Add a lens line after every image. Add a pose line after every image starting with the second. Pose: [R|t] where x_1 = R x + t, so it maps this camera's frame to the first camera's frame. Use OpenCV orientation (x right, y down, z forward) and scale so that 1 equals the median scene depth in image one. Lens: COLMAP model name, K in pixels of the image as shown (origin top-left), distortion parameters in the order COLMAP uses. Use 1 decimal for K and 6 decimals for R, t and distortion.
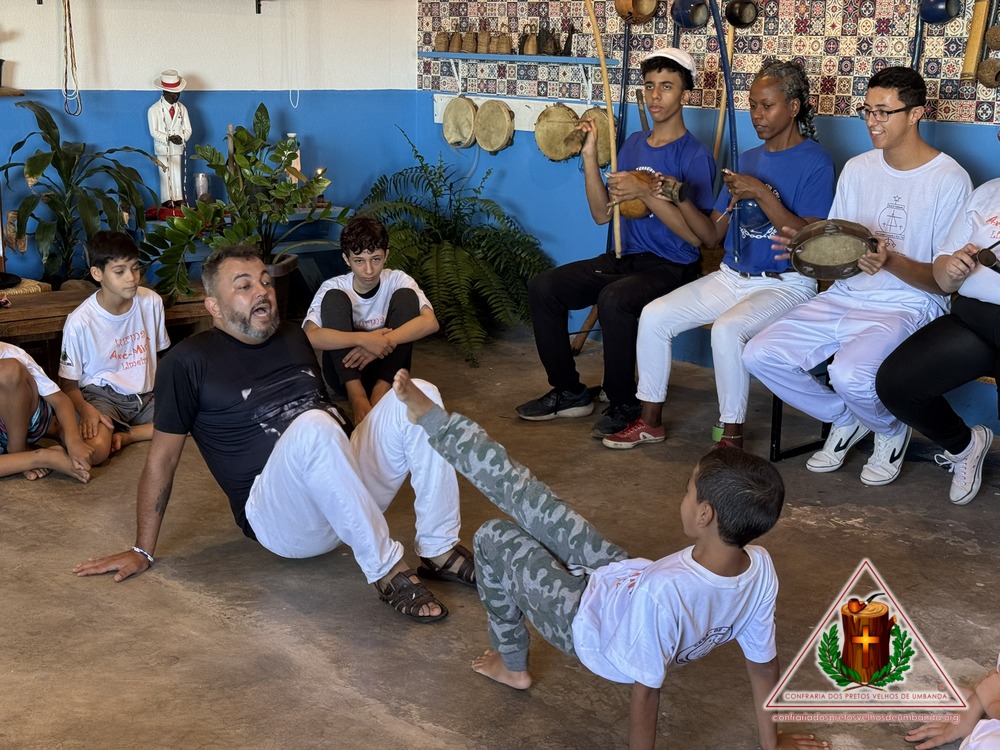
lens RADIAL K [[1410.6, 0, 500.0], [0, 1410.6, 375.0], [0, 0, 1]] dist [0.177536, -0.340587]
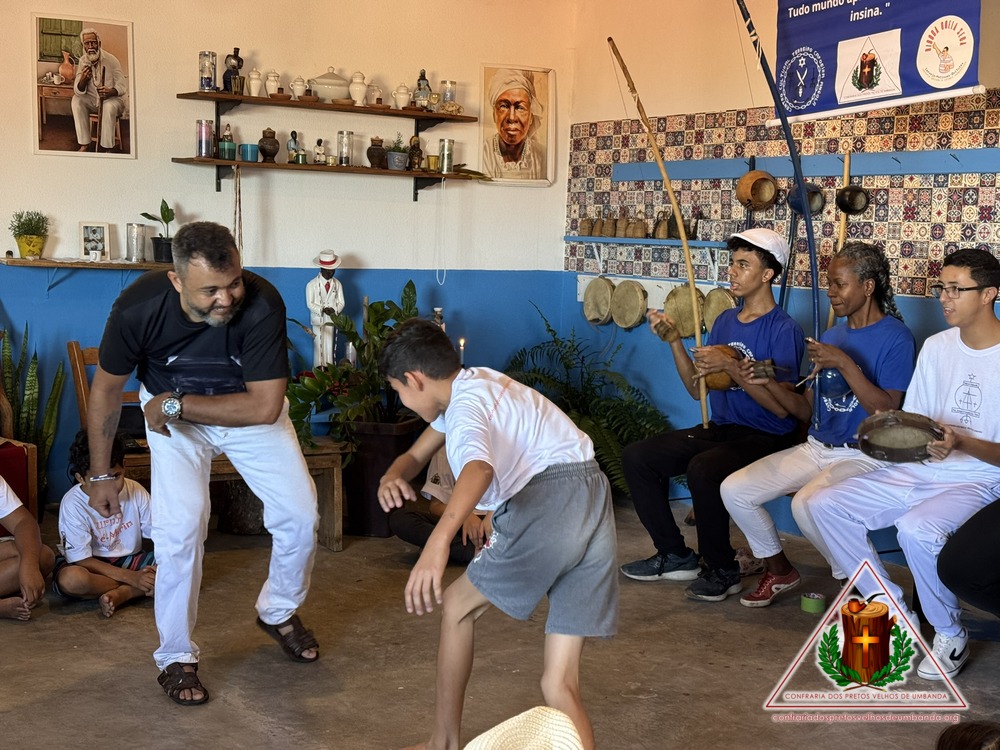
lens RADIAL K [[1410.6, 0, 500.0], [0, 1410.6, 375.0], [0, 0, 1]] dist [0.177536, -0.340587]
pose [[0.986257, 0.026939, -0.163005, 0.081342], [-0.048403, 0.990439, -0.129178, 0.017838], [0.157967, 0.135293, 0.978132, -0.036743]]
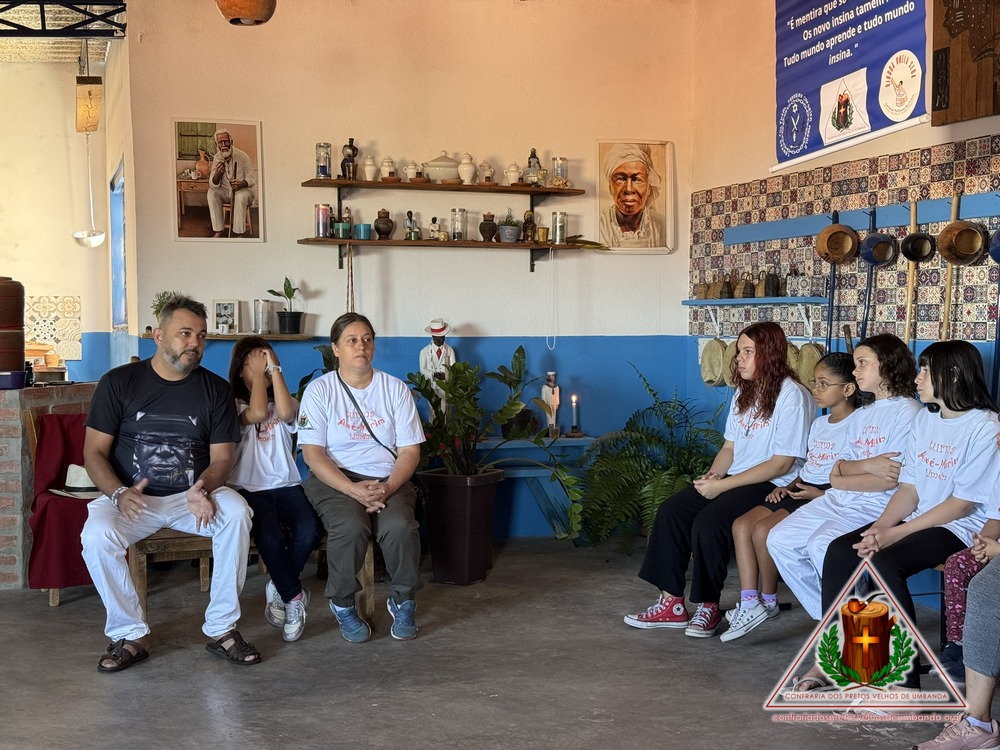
lens RADIAL K [[1385.0, 0, 500.0], [0, 1385.0, 375.0], [0, 0, 1]] dist [0.171038, -0.573319]
pose [[0.920762, -0.005662, -0.390084, 0.261742], [-0.071773, 0.980369, -0.183645, 0.039424], [0.383466, 0.197091, 0.902280, -0.005384]]
